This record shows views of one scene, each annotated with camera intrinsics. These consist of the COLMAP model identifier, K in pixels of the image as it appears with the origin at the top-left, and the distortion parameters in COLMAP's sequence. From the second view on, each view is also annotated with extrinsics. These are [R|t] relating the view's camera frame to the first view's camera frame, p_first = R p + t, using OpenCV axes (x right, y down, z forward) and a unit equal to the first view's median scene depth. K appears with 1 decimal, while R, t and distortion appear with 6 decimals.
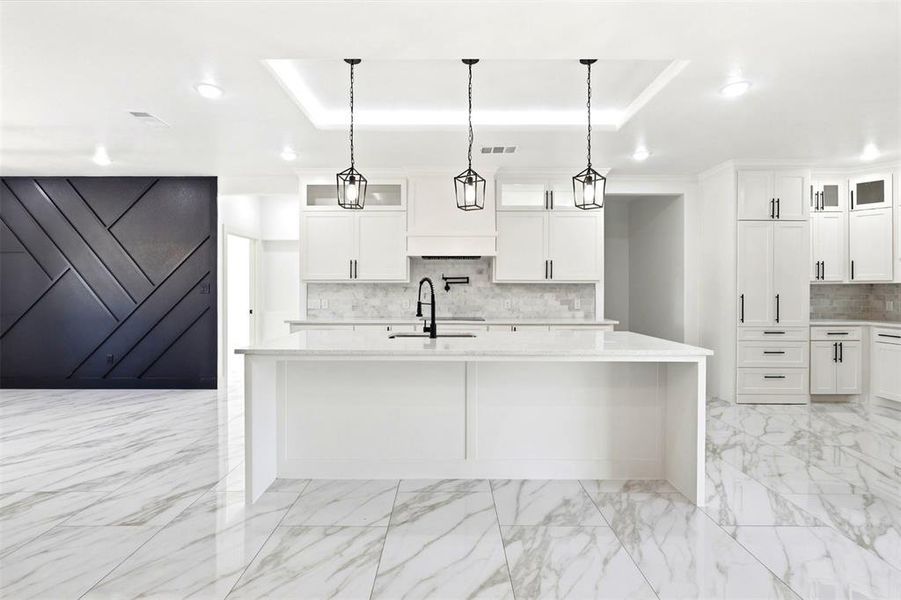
lens RADIAL K [[427.4, 0, 445.7], [0, 427.4, 295.7], [0, 0, 1]] dist [0.000453, 0.000292]
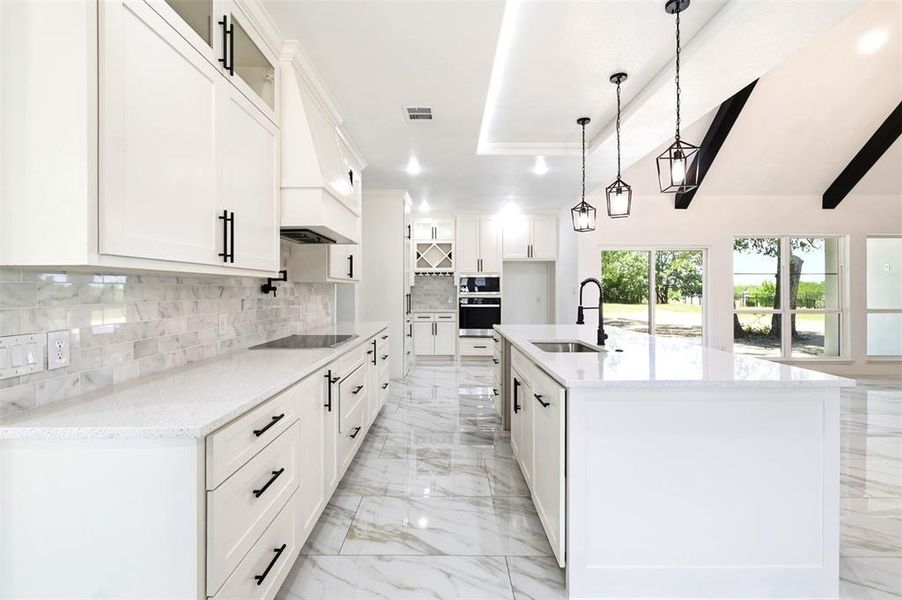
lens RADIAL K [[429.1, 0, 447.2], [0, 429.1, 295.0], [0, 0, 1]] dist [0.000354, -0.000160]
pose [[-0.006559, -0.014278, 0.999877, -0.610231], [0.013328, 0.999808, 0.014365, -0.016144], [-0.999890, 0.013420, -0.006367, 0.860093]]
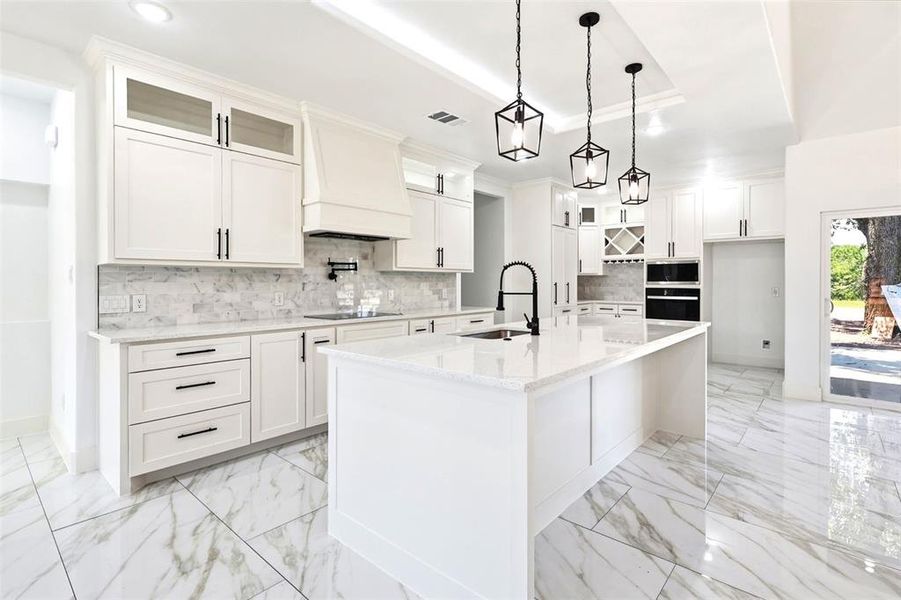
lens RADIAL K [[433.3, 0, 446.3], [0, 433.3, 289.5], [0, 0, 1]] dist [-0.000639, -0.000085]
pose [[0.660099, -0.014941, 0.751030, -0.495179], [0.012077, 0.999884, 0.009278, 0.001219], [-0.751082, 0.002946, 0.660203, 0.372600]]
